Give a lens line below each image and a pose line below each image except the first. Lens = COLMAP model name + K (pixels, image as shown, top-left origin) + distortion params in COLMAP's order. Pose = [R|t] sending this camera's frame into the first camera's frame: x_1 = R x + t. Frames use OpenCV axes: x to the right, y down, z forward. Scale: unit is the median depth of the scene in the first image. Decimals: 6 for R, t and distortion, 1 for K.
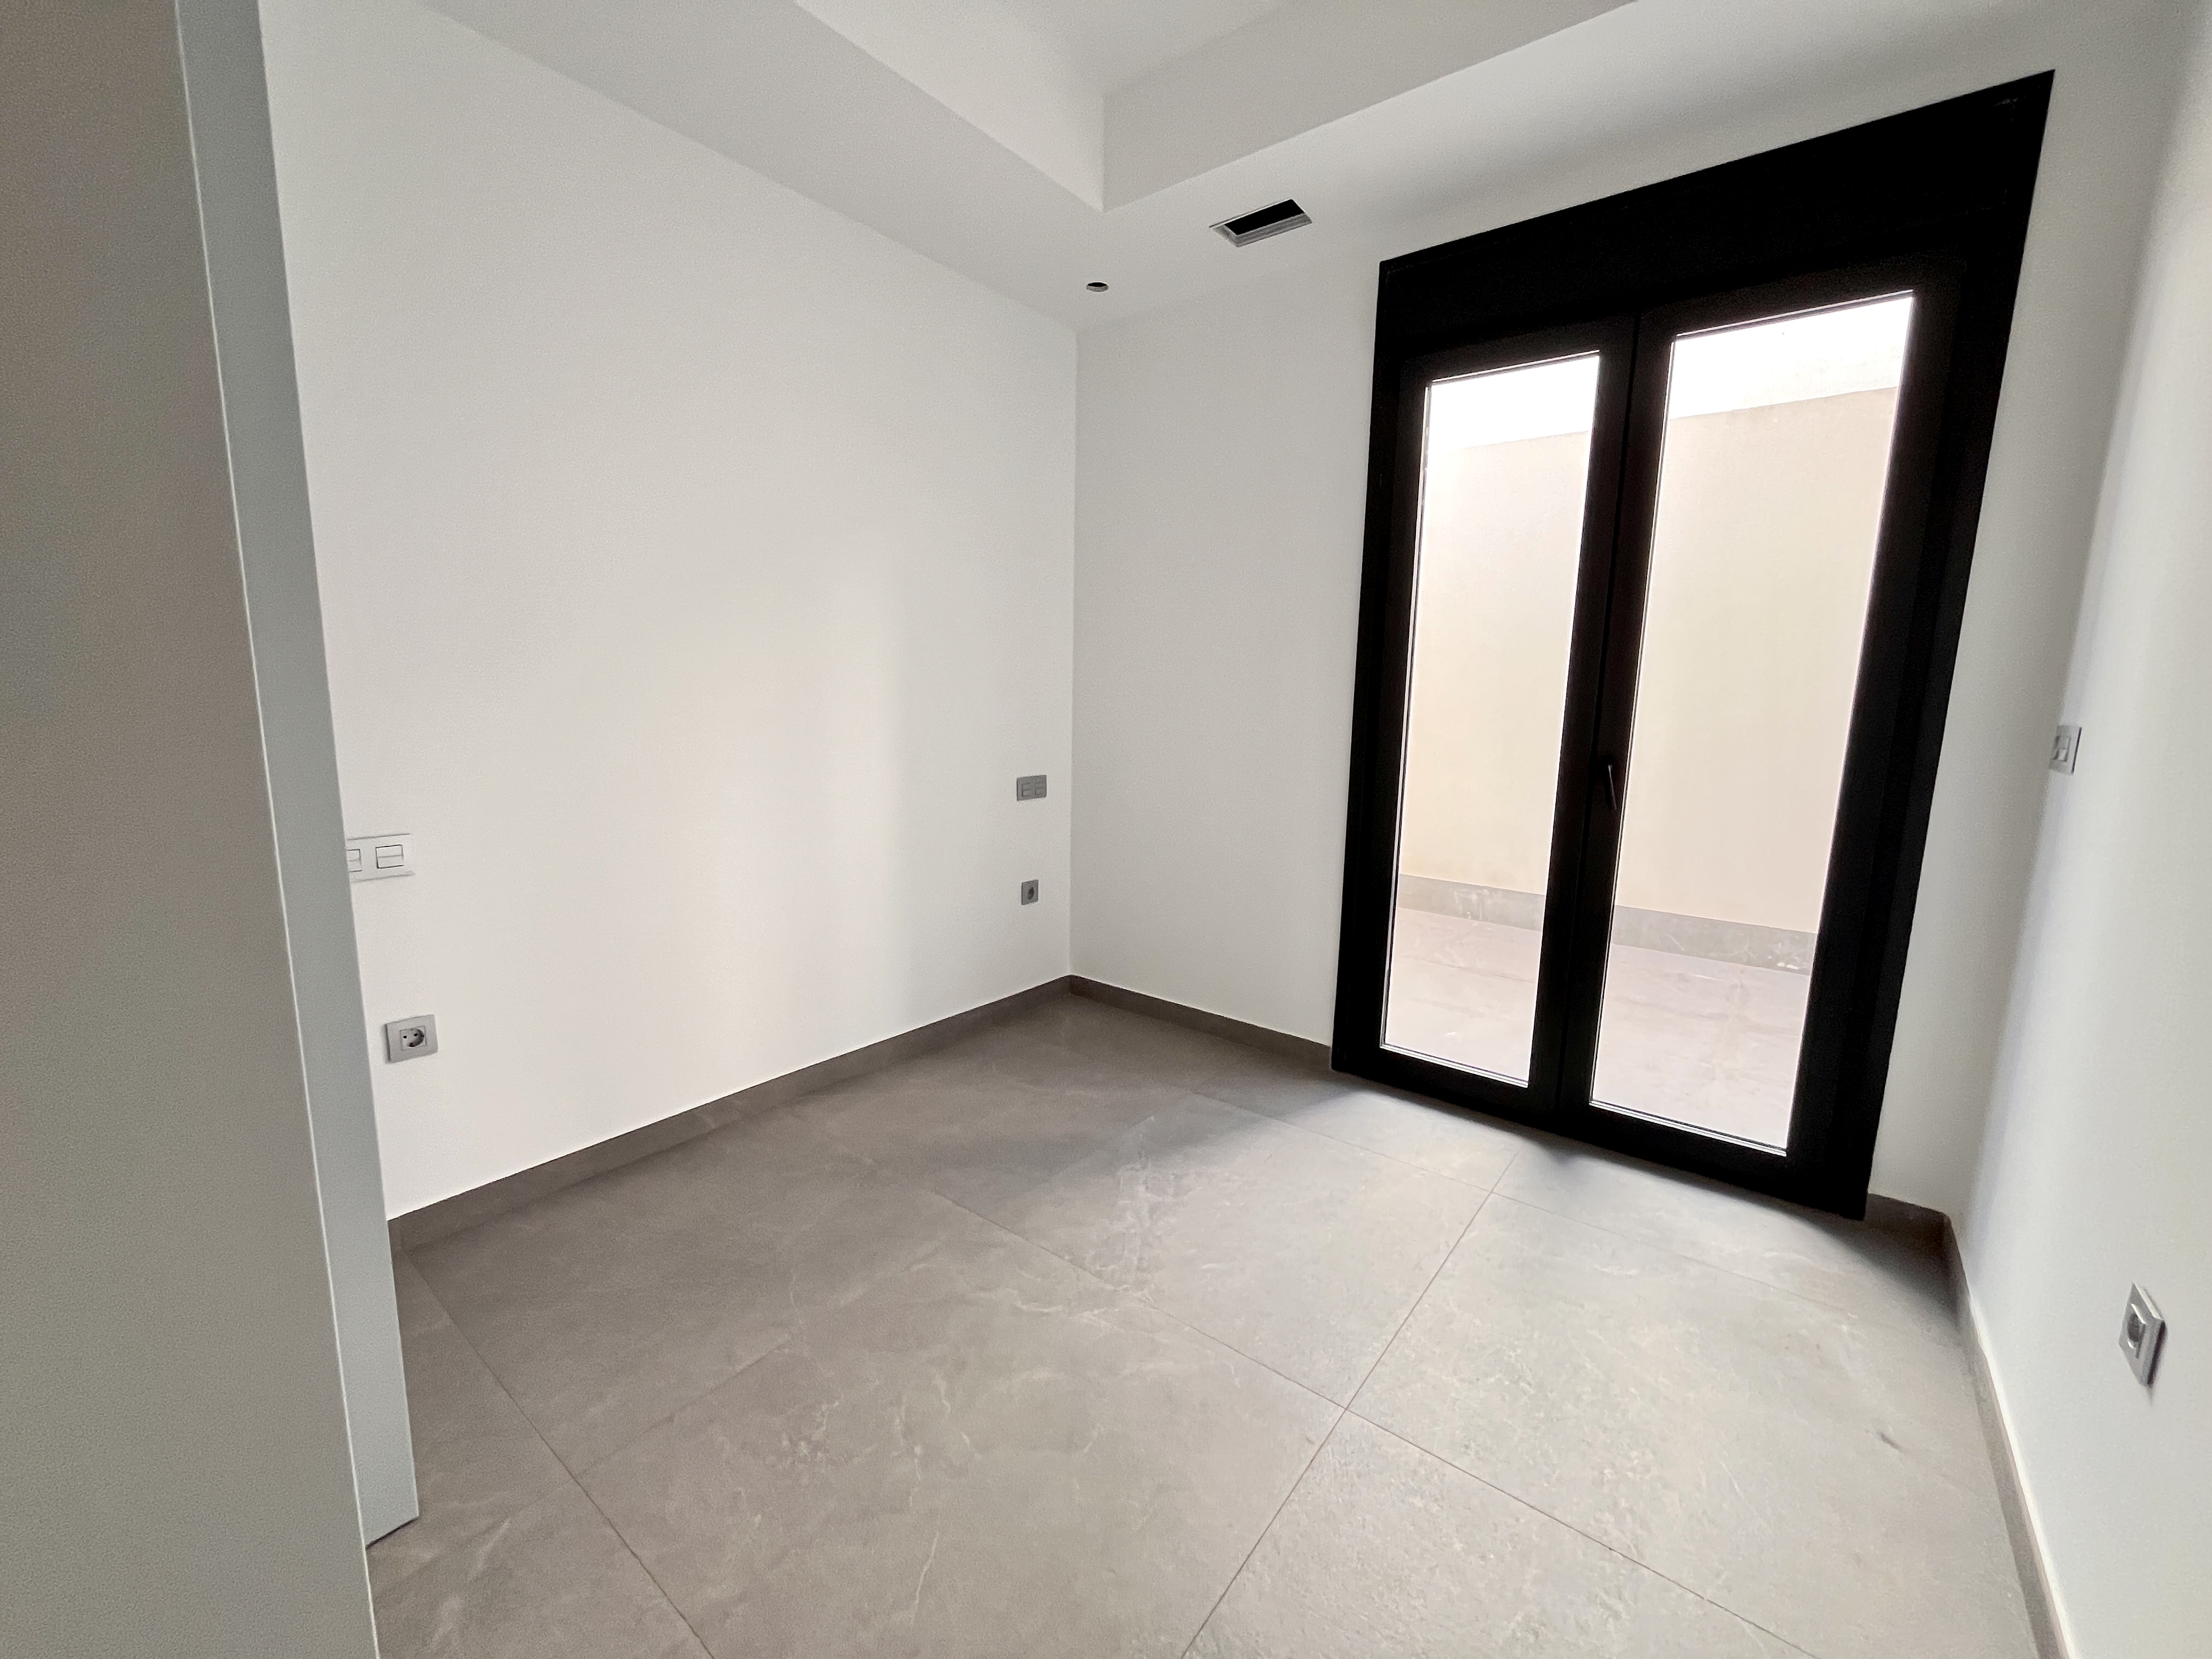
lens RADIAL K [[895.0, 0, 1102.6], [0, 895.0, 826.9], [0, 0, 1]] dist [-0.001448, 0.000170]
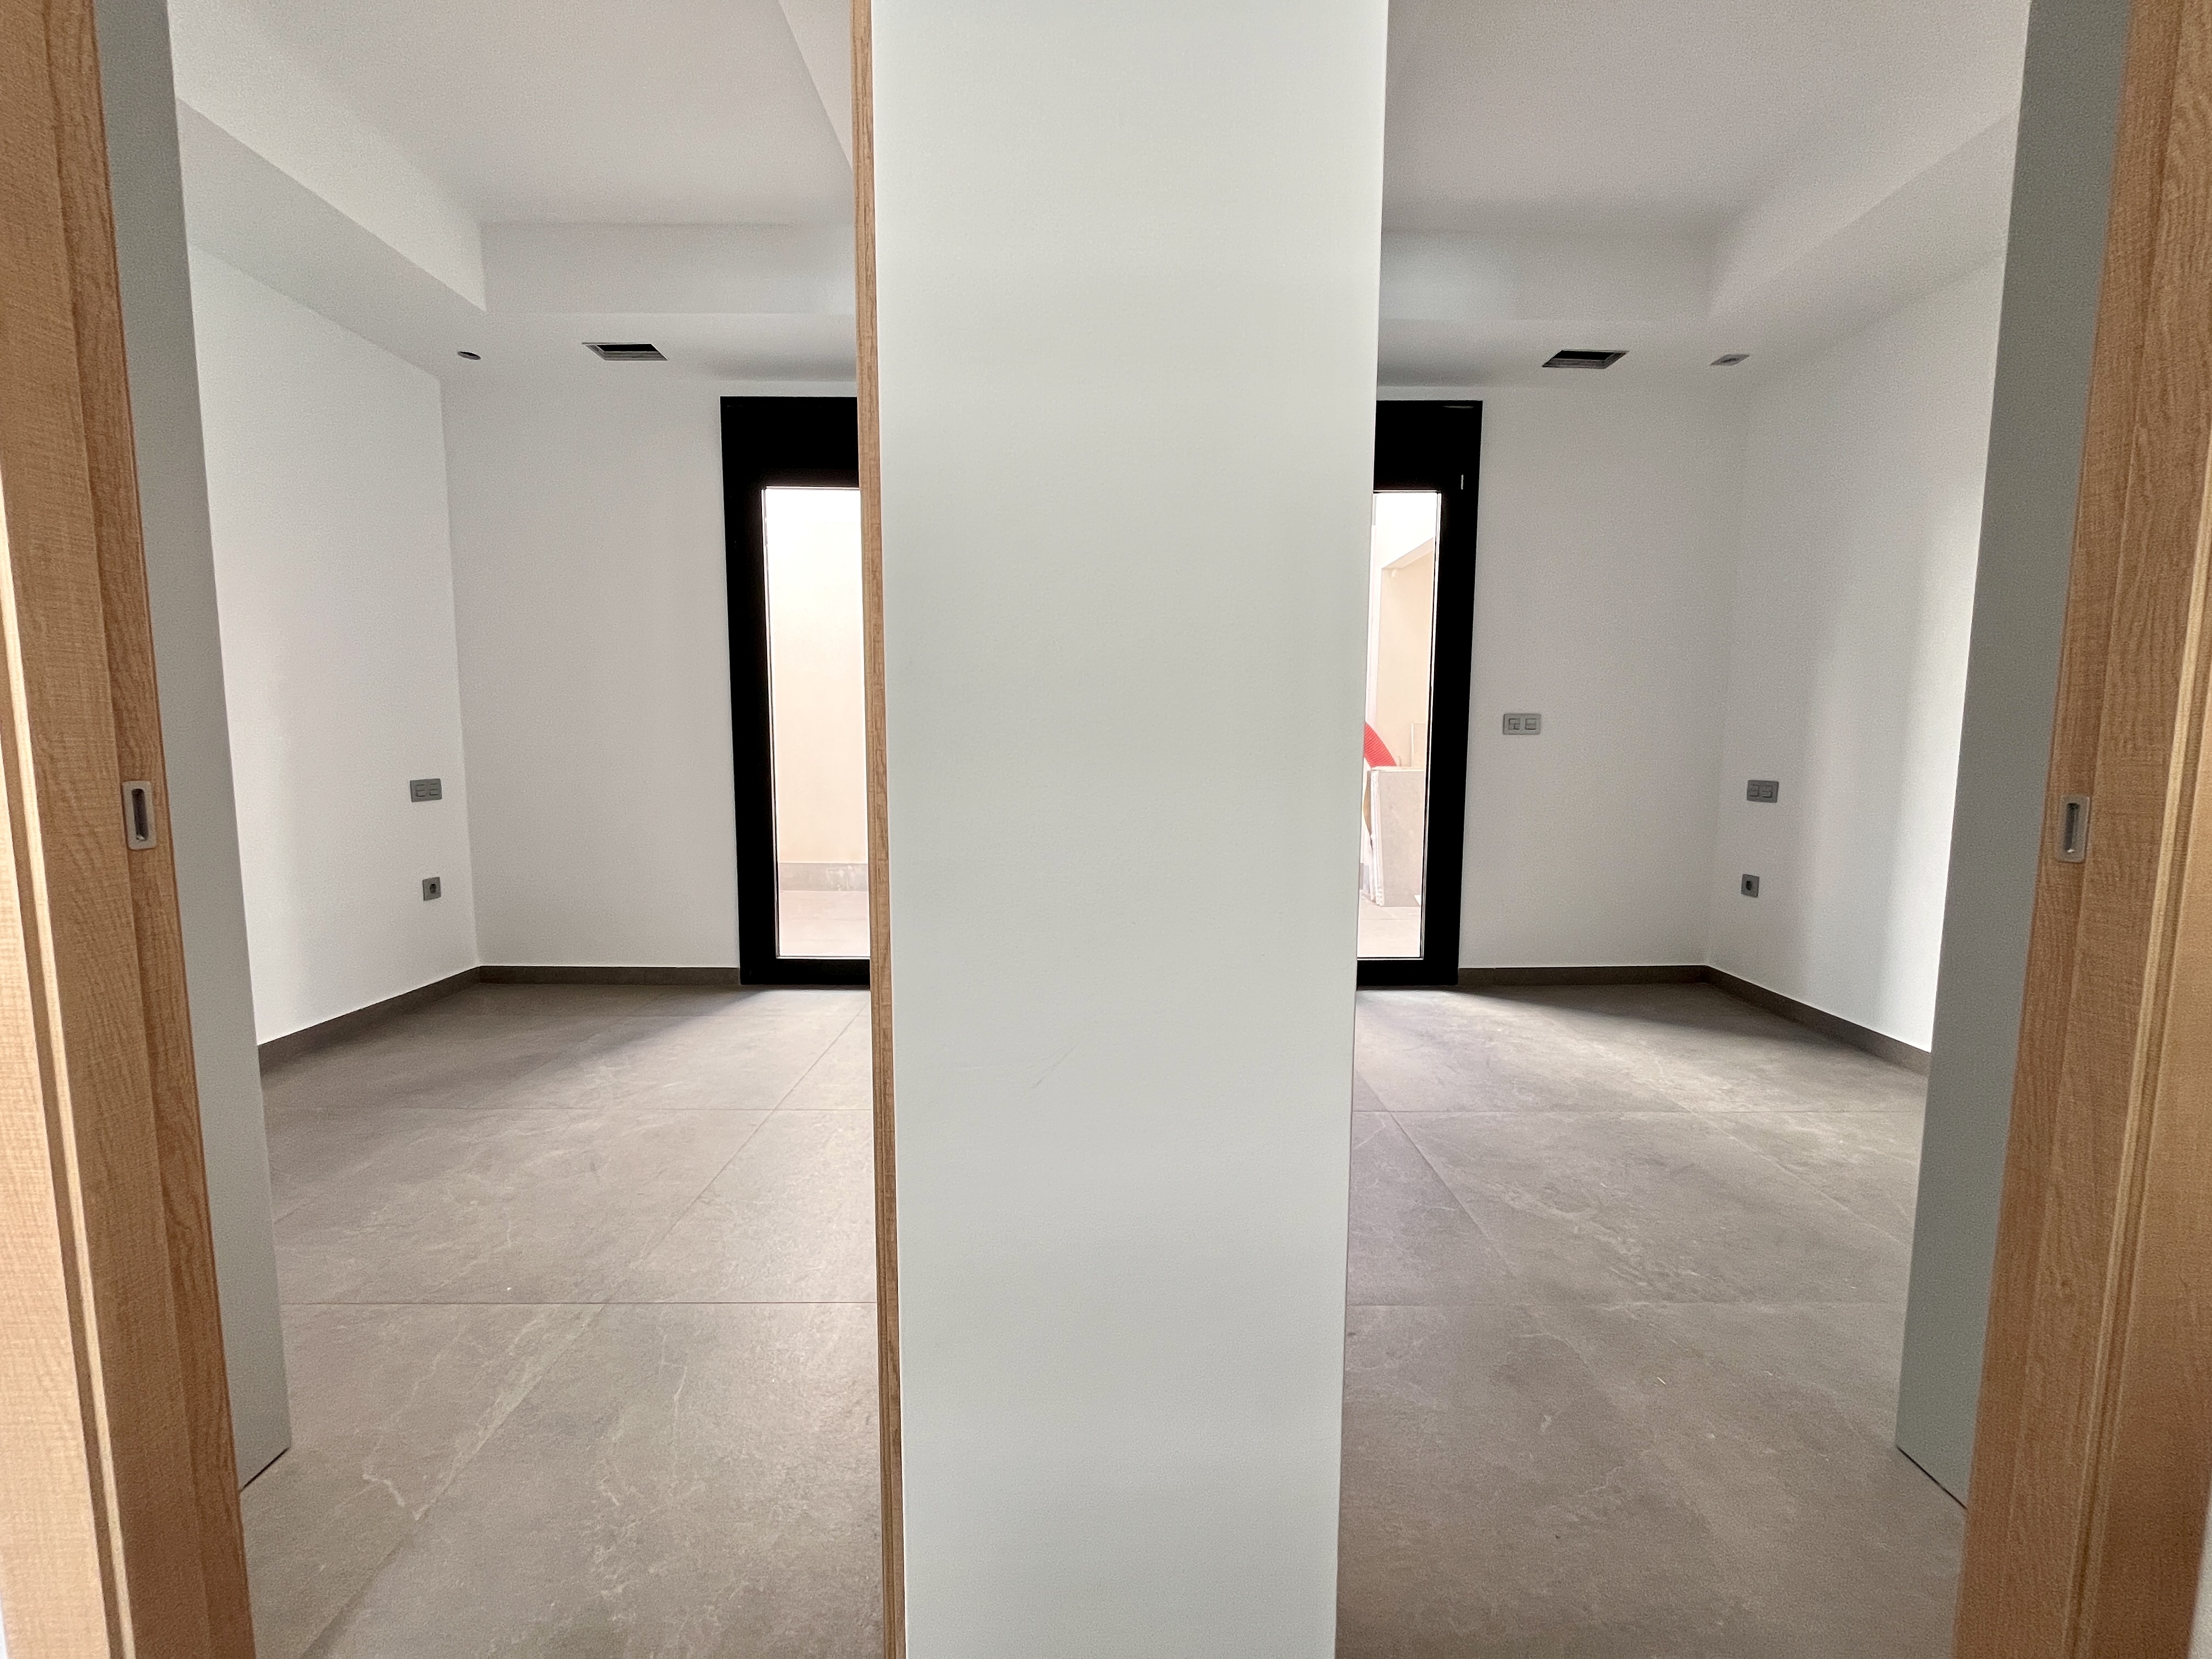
lens RADIAL K [[904.2, 0, 1103.2], [0, 904.2, 832.8], [0, 0, 1]] dist [-0.003433, -0.000229]
pose [[0.783616, -0.075672, 0.616620, -0.162676], [0.101231, 0.994841, -0.006558, 0.137129], [-0.612943, 0.067560, 0.787234, -0.488709]]
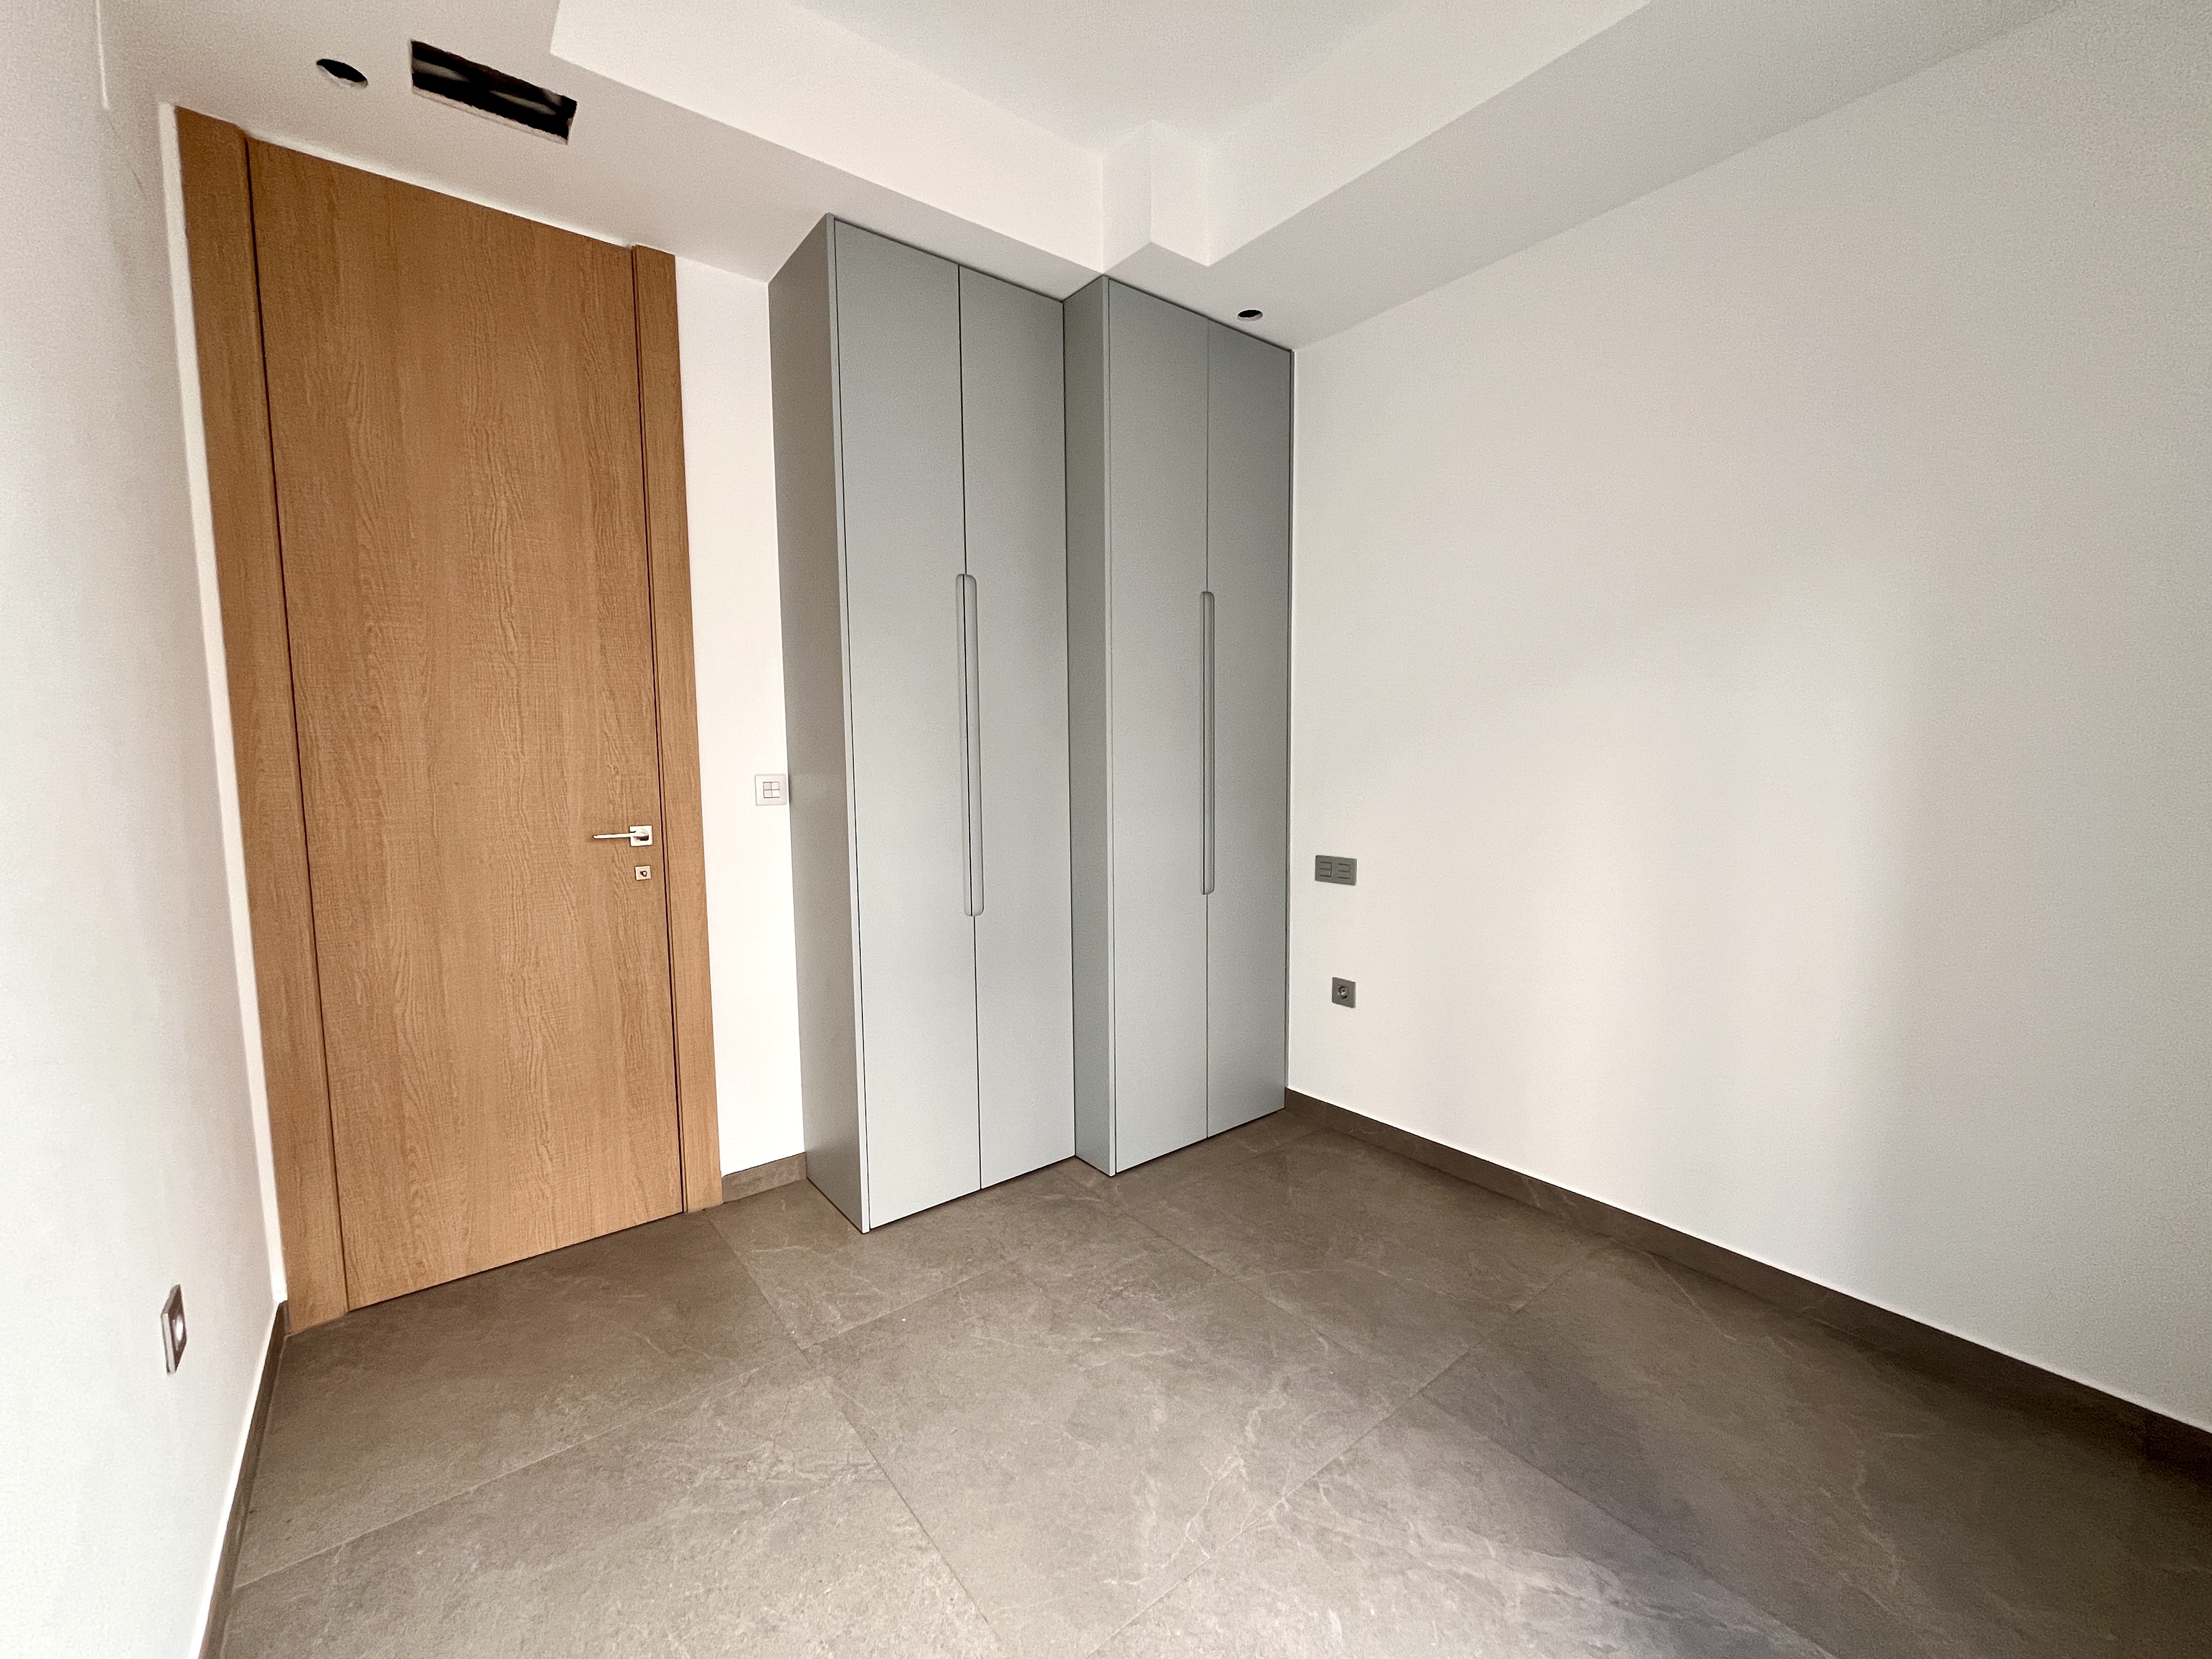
lens RADIAL K [[893.9, 0, 1106.0], [0, 893.9, 829.5], [0, 0, 1]] dist [-0.002428, 0.000265]
pose [[-0.239662, 0.068971, -0.968403, 0.624336], [-0.138990, 0.984761, 0.104534, -0.110735], [0.960856, 0.159651, -0.226423, 0.733190]]
